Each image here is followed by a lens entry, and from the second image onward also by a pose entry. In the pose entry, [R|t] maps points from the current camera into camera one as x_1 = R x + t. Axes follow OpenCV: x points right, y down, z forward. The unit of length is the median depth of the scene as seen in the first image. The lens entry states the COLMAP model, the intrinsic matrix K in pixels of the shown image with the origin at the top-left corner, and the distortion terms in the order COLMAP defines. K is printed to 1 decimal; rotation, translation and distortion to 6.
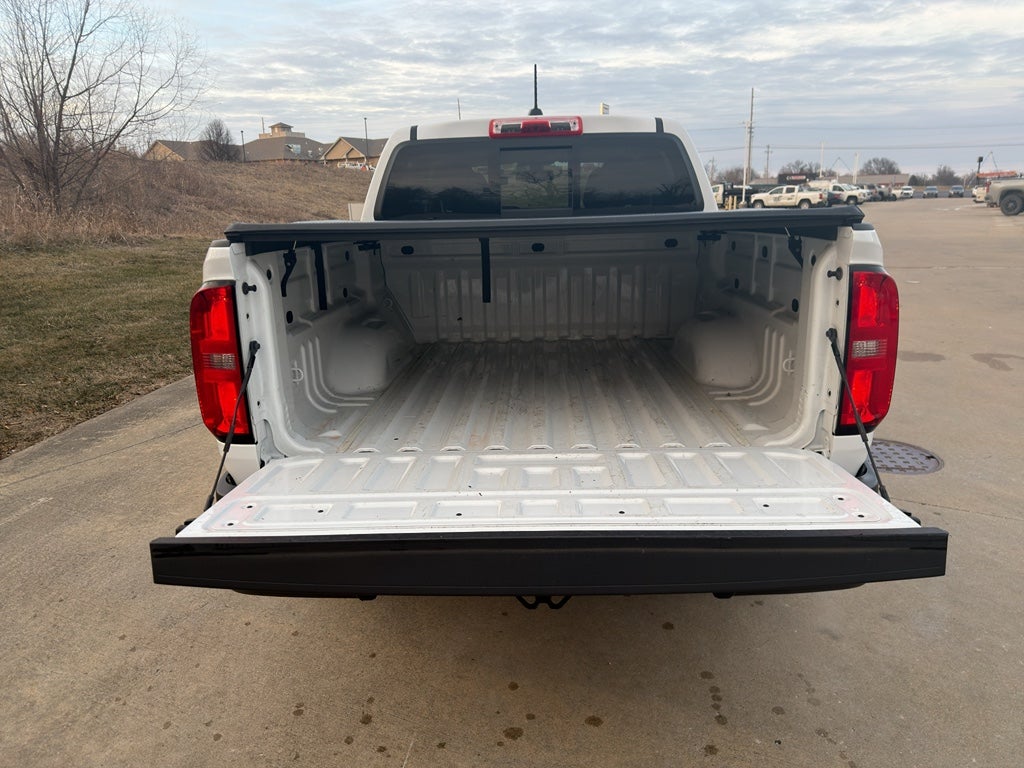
lens RADIAL K [[736.3, 0, 508.9], [0, 736.3, 390.9], [0, 0, 1]] dist [0.030585, -0.036350]
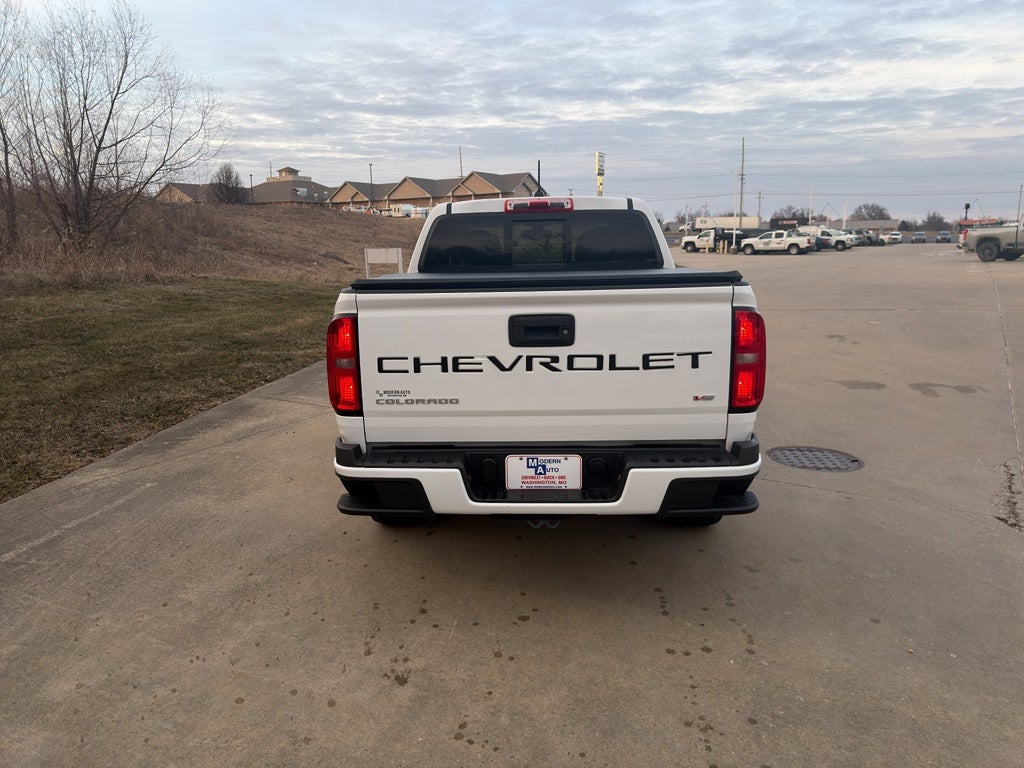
lens RADIAL K [[736.3, 0, 499.7], [0, 736.3, 370.5], [0, 0, 1]] dist [0.030585, -0.036350]
pose [[0.999931, 0.008648, -0.007991, -0.015517], [-0.009254, 0.996806, -0.079322, 0.039119], [0.007280, 0.079390, 0.996817, -0.232555]]
